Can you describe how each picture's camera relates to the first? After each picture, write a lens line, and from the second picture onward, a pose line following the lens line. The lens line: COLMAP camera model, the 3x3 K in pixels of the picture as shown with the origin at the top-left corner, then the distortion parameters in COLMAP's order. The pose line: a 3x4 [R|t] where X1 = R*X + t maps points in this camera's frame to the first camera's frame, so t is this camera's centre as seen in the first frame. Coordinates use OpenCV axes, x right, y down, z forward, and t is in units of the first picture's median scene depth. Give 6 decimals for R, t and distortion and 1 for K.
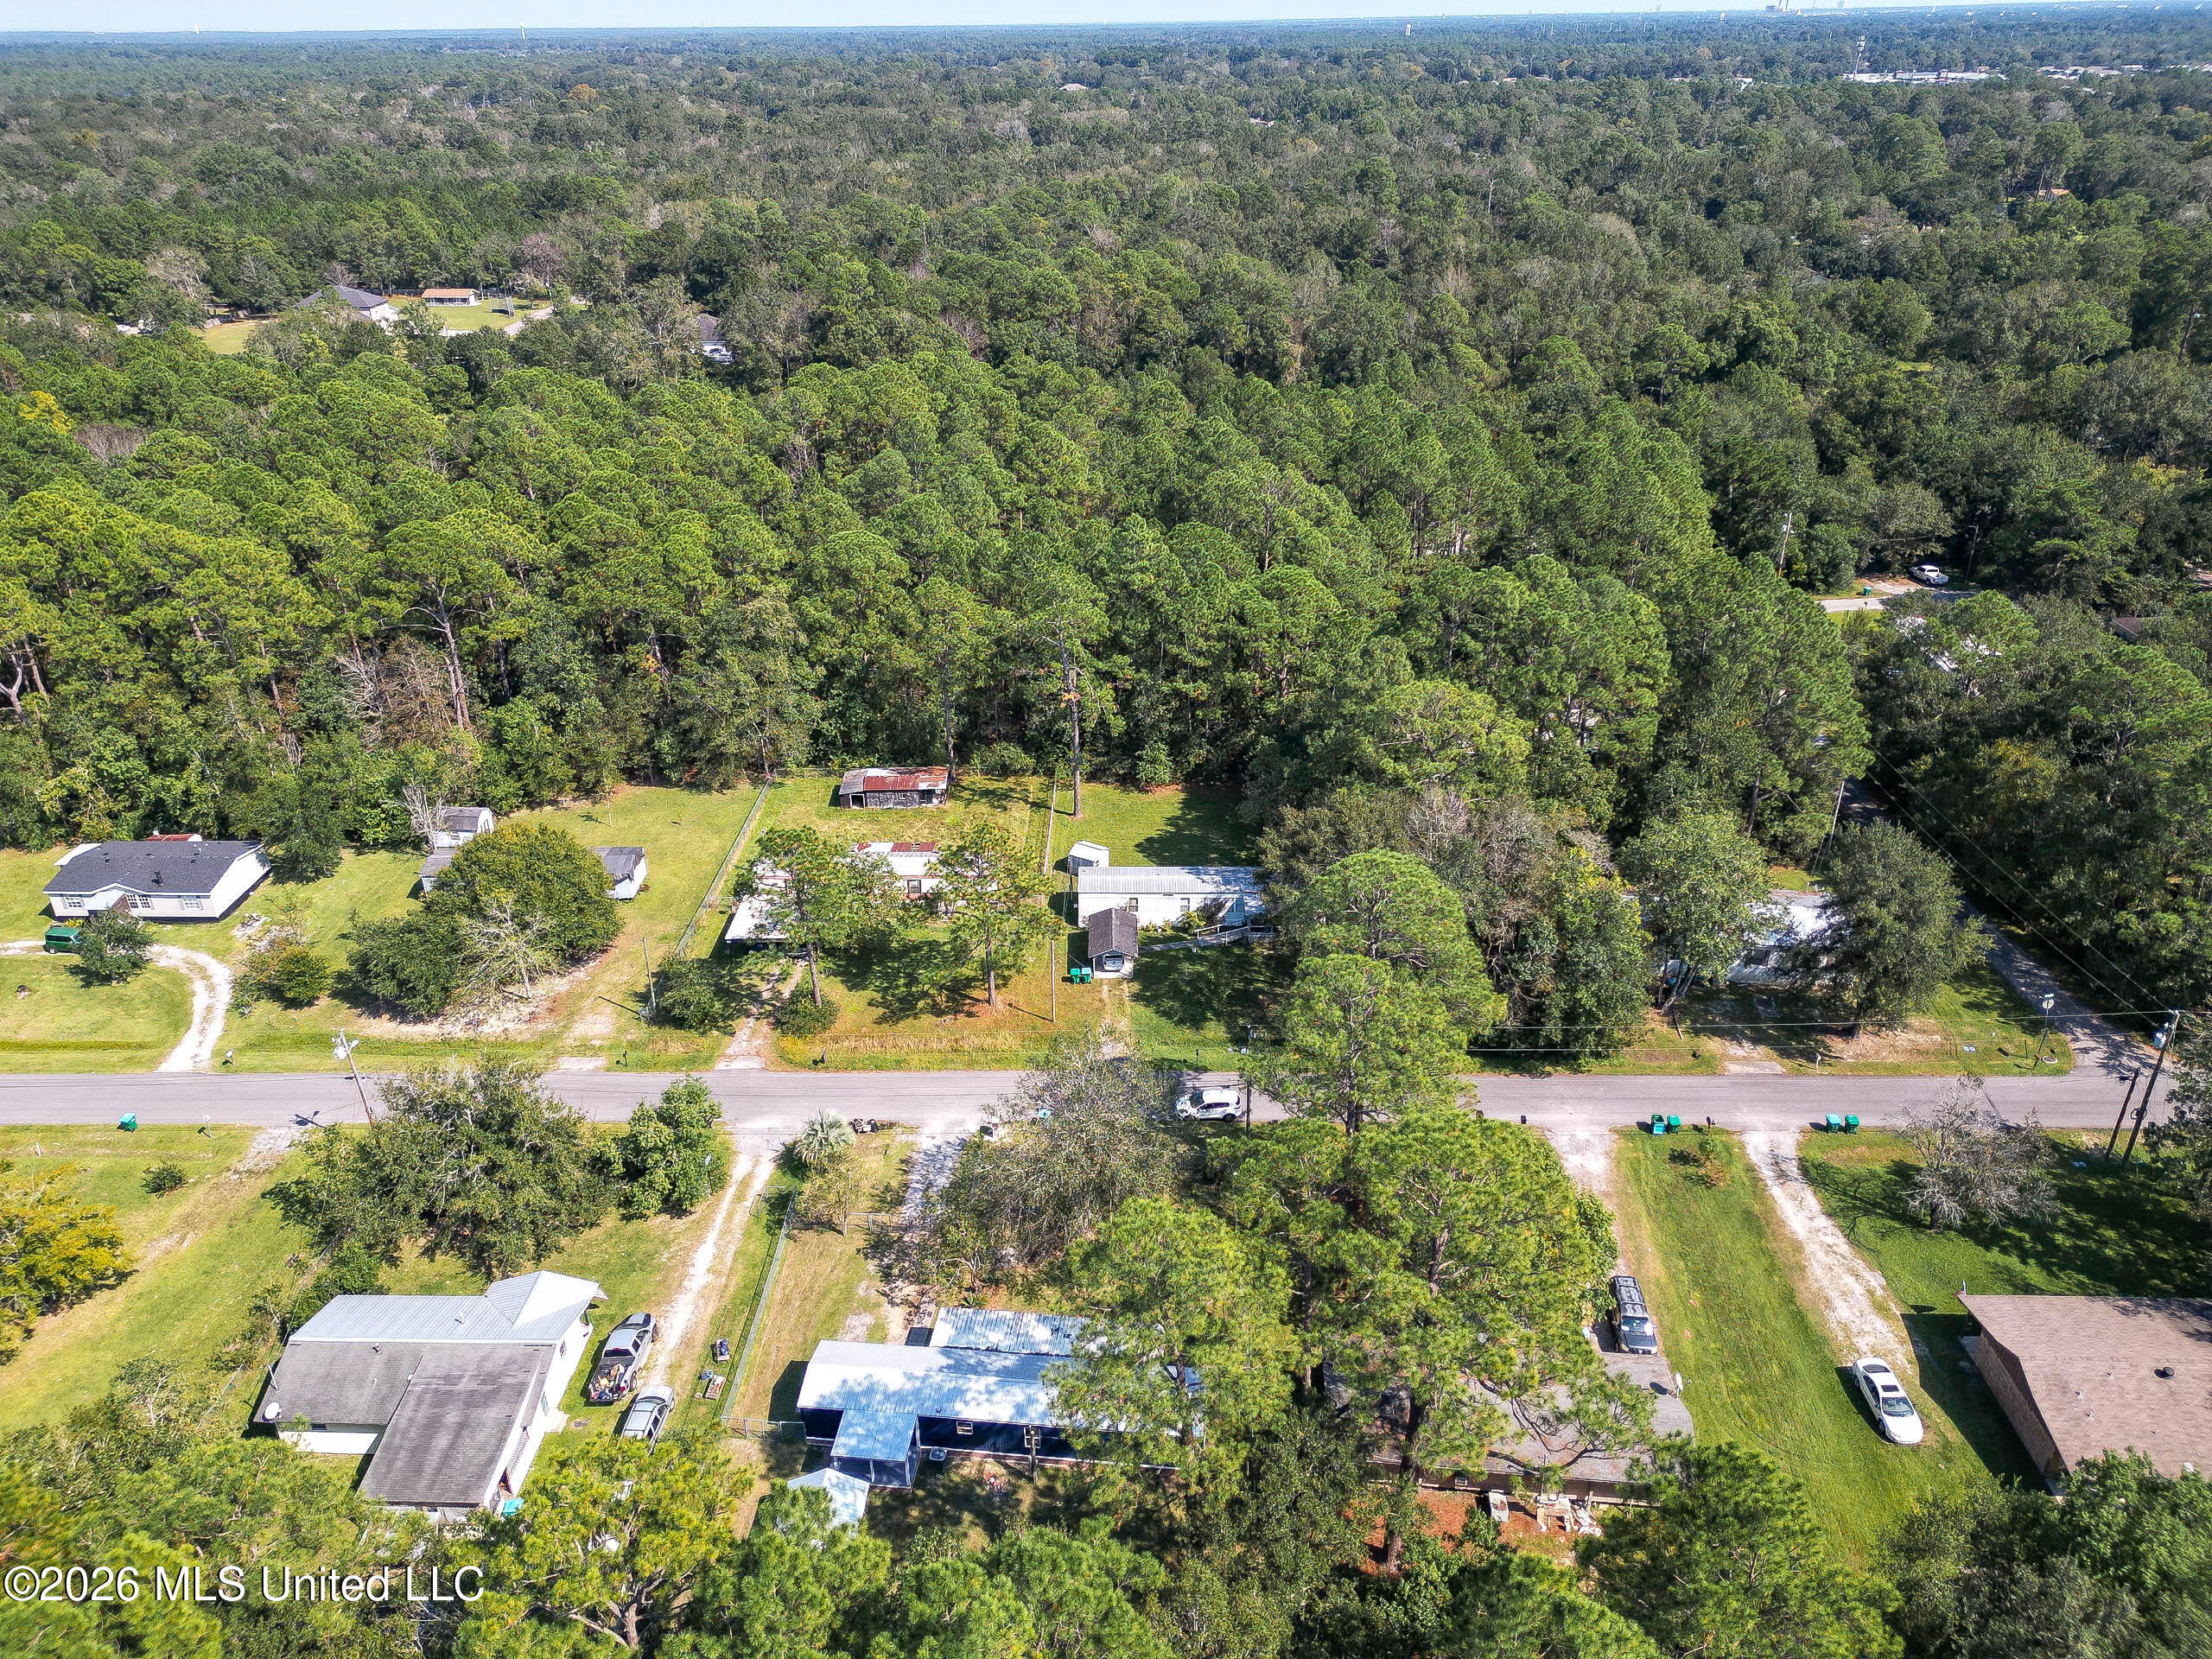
lens RADIAL K [[1523.0, 0, 1084.9], [0, 1523.0, 825.1], [0, 0, 1]] dist [0.085682, -0.089338]
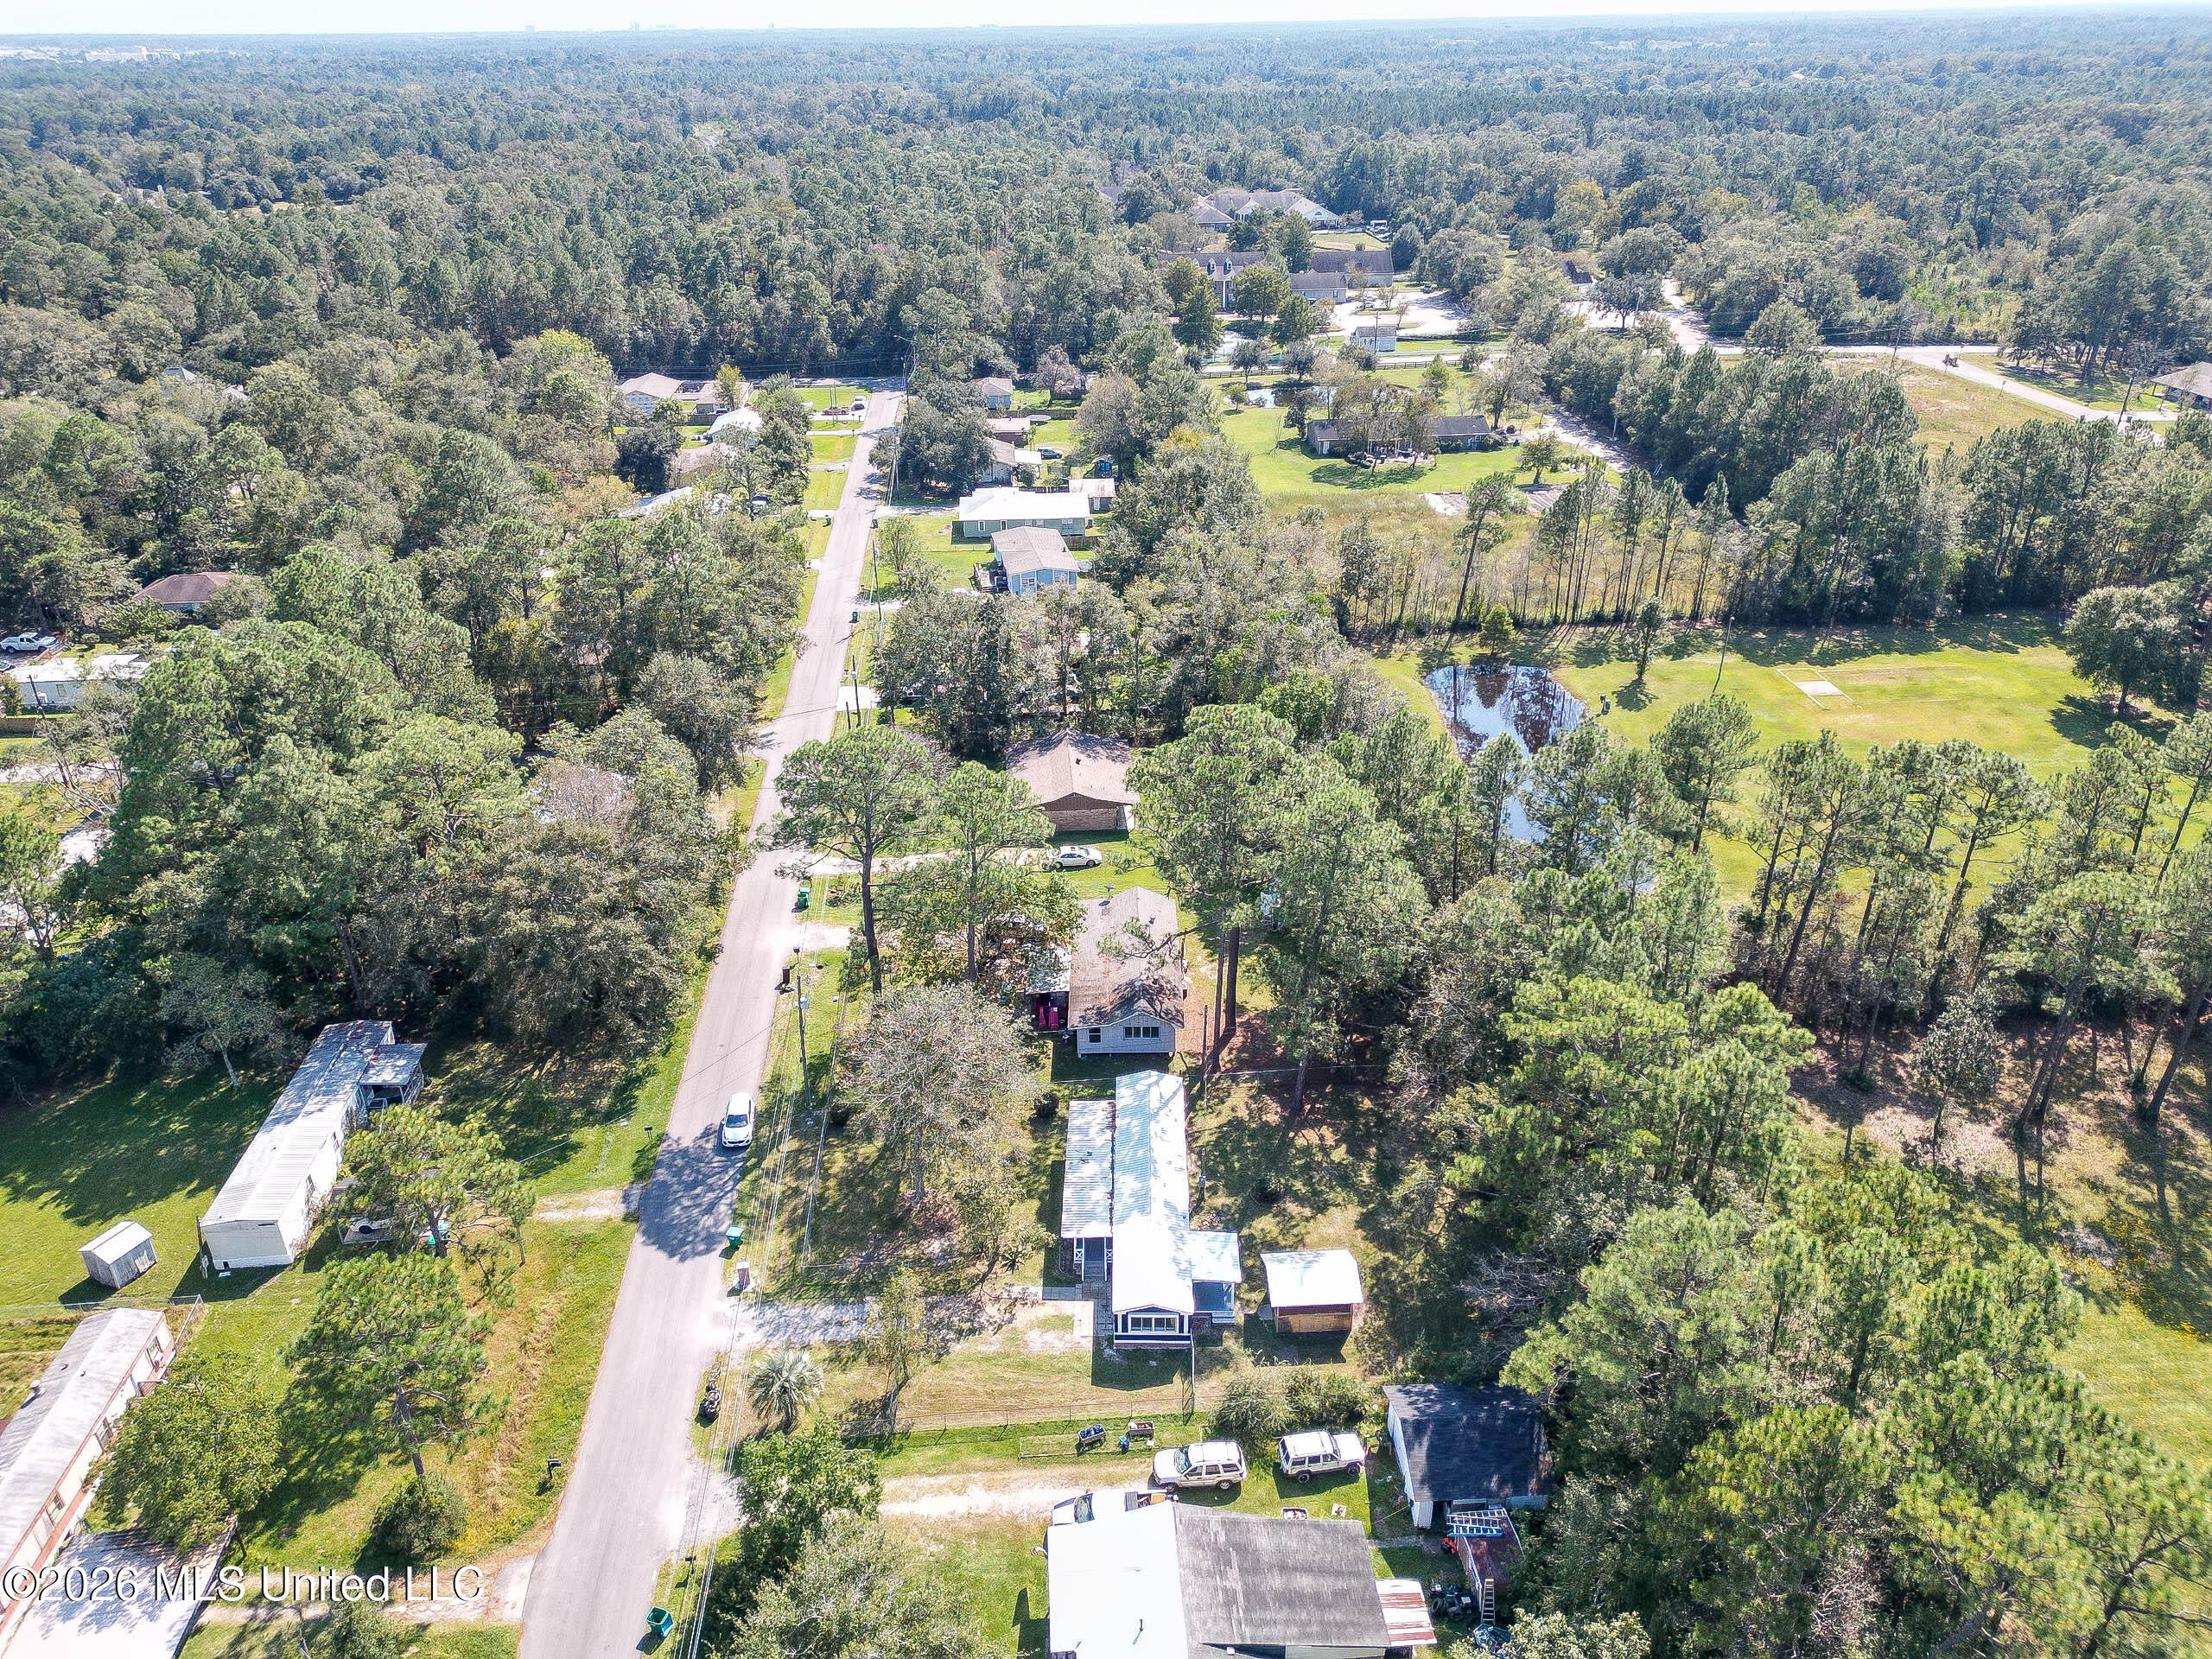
lens RADIAL K [[1545.3, 0, 1106.0], [0, 1545.3, 829.5], [0, 0, 1]] dist [0.091072, -0.102326]
pose [[-0.109391, -0.437089, 0.892741, -0.815704], [0.468475, 0.769455, 0.434132, -0.305934], [-0.876678, 0.465717, 0.120594, 0.633661]]
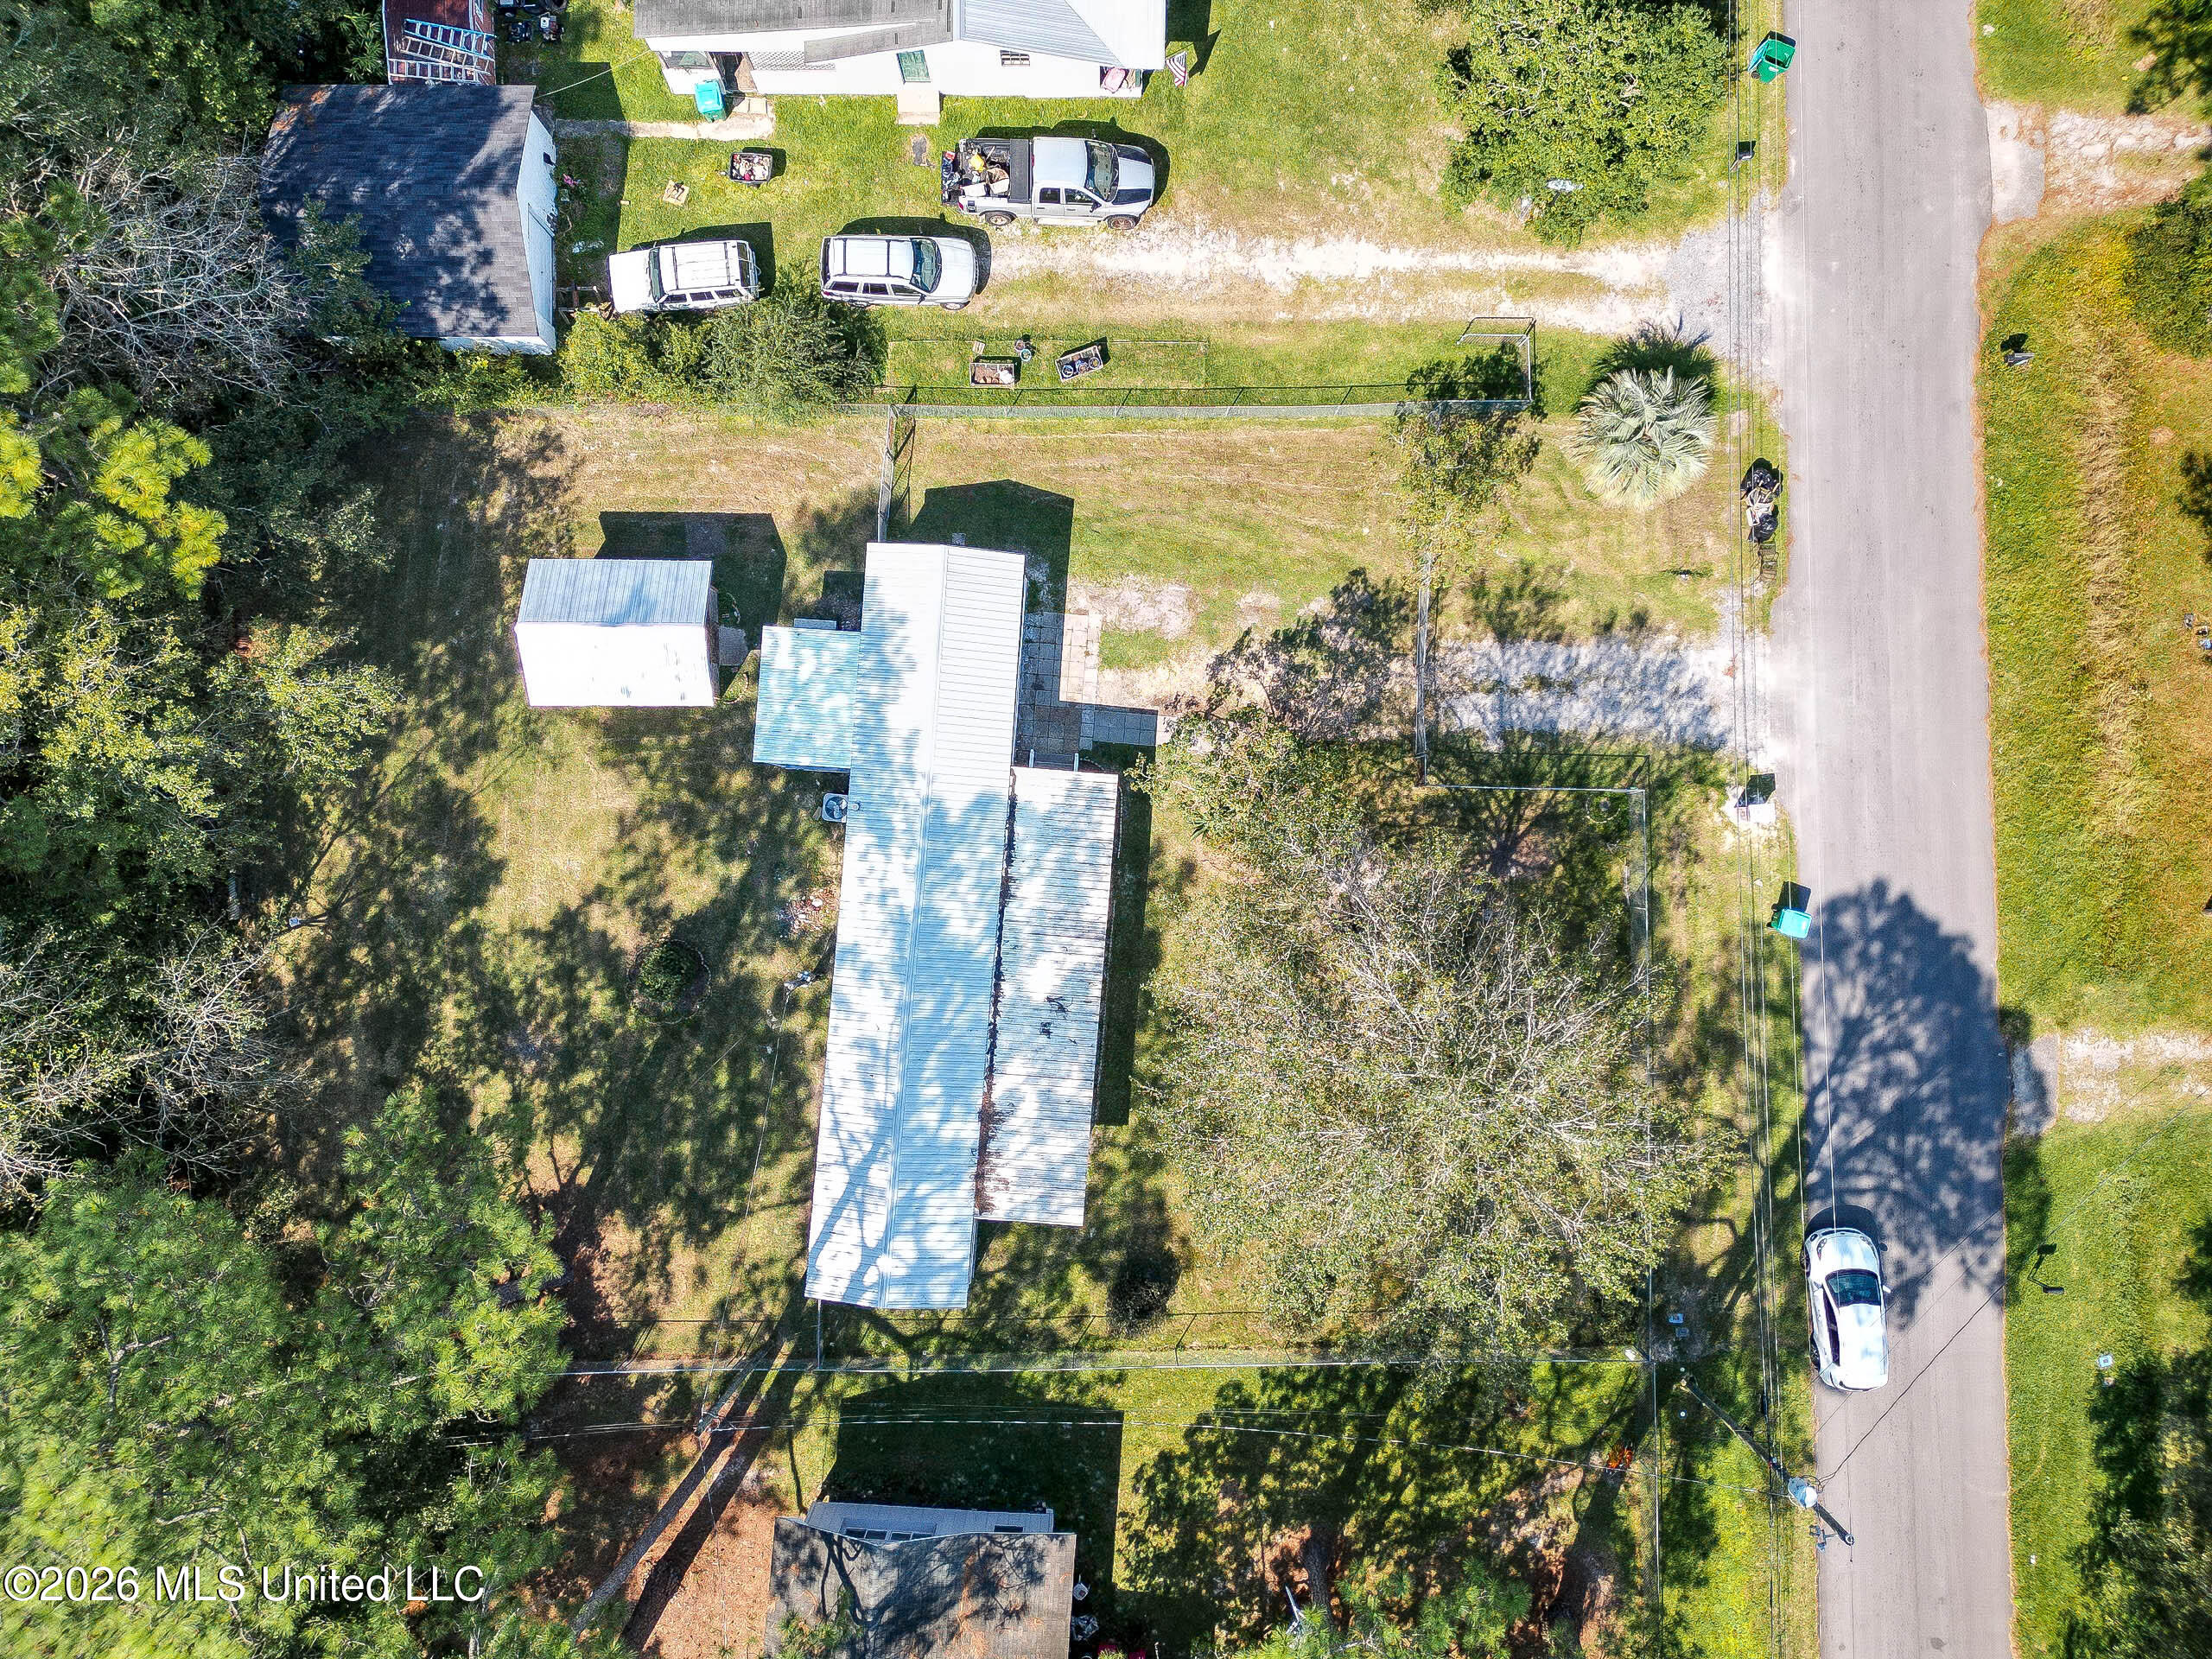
lens RADIAL K [[1545.3, 0, 1106.0], [0, 1545.3, 829.5], [0, 0, 1]] dist [0.091072, -0.102326]
pose [[0.050068, 0.998741, 0.003114, -0.068554], [-0.463377, 0.020467, 0.885925, -0.119707], [0.884746, -0.045799, 0.463818, 0.672758]]
